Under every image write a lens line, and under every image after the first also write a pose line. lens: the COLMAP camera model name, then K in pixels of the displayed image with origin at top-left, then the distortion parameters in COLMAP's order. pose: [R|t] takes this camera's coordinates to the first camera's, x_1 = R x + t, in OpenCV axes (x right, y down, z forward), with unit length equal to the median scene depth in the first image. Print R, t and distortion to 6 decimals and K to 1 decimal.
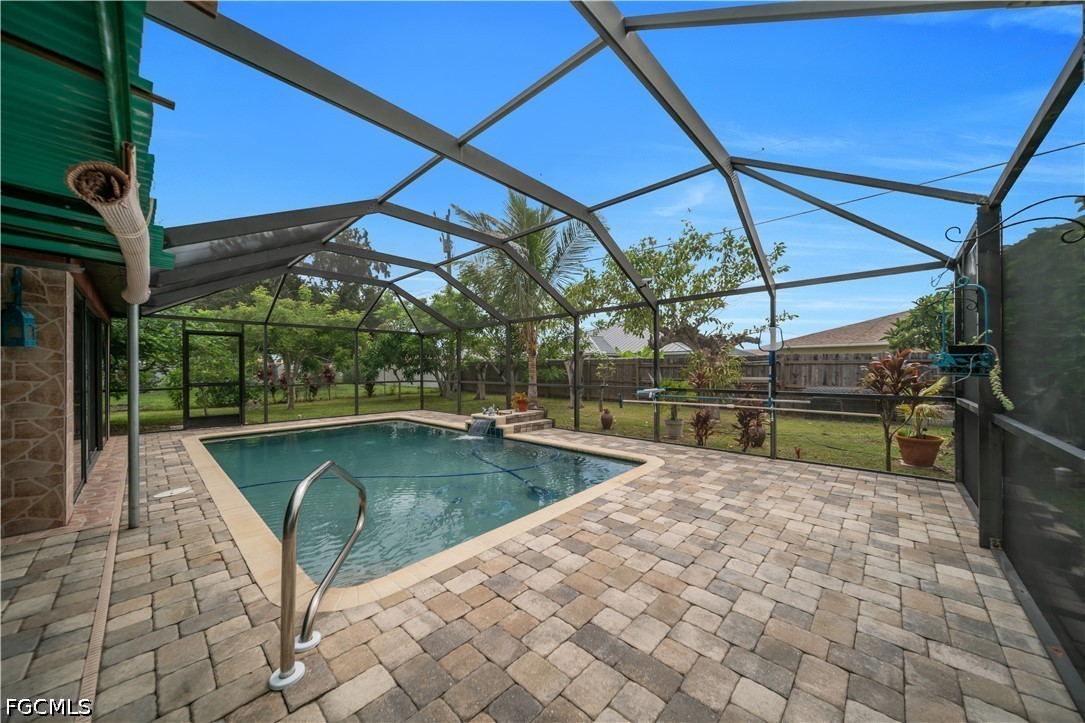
lens RADIAL K [[373.7, 0, 544.4], [0, 373.7, 367.3], [0, 0, 1]] dist [0.000607, -0.000074]
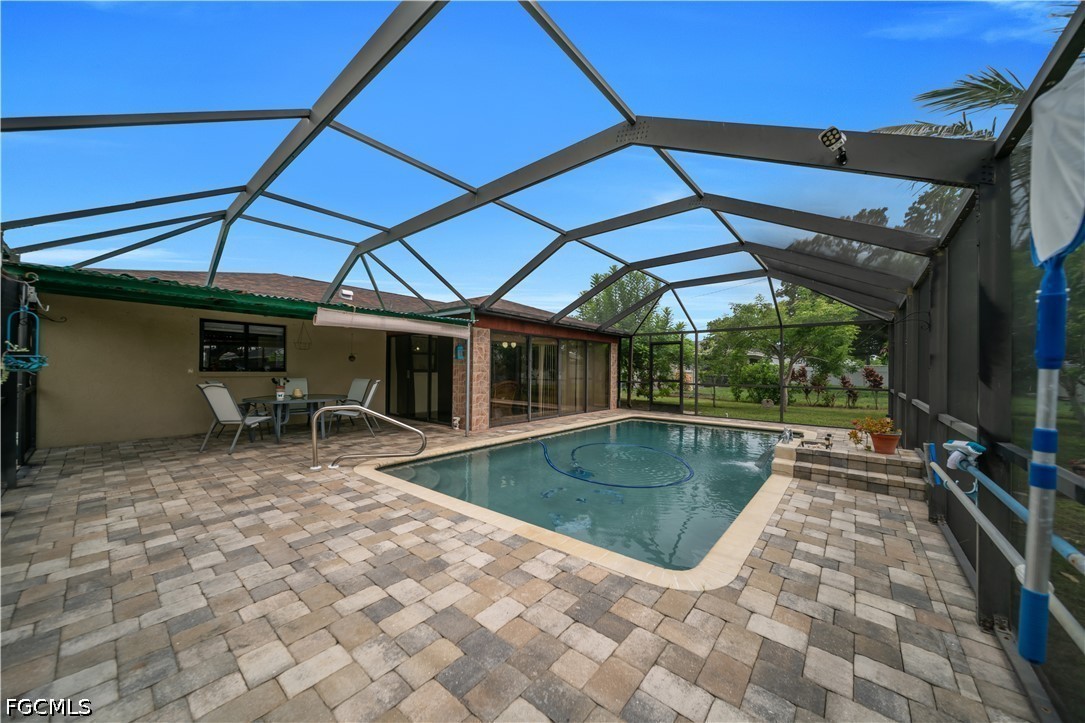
lens RADIAL K [[373.7, 0, 544.4], [0, 373.7, 367.3], [0, 0, 1]] dist [0.000607, -0.000074]
pose [[0.055345, 0.003940, -0.998460, 1.256853], [-0.007754, 0.999964, 0.003516, -0.006453], [0.998437, 0.007548, 0.055373, 1.384108]]
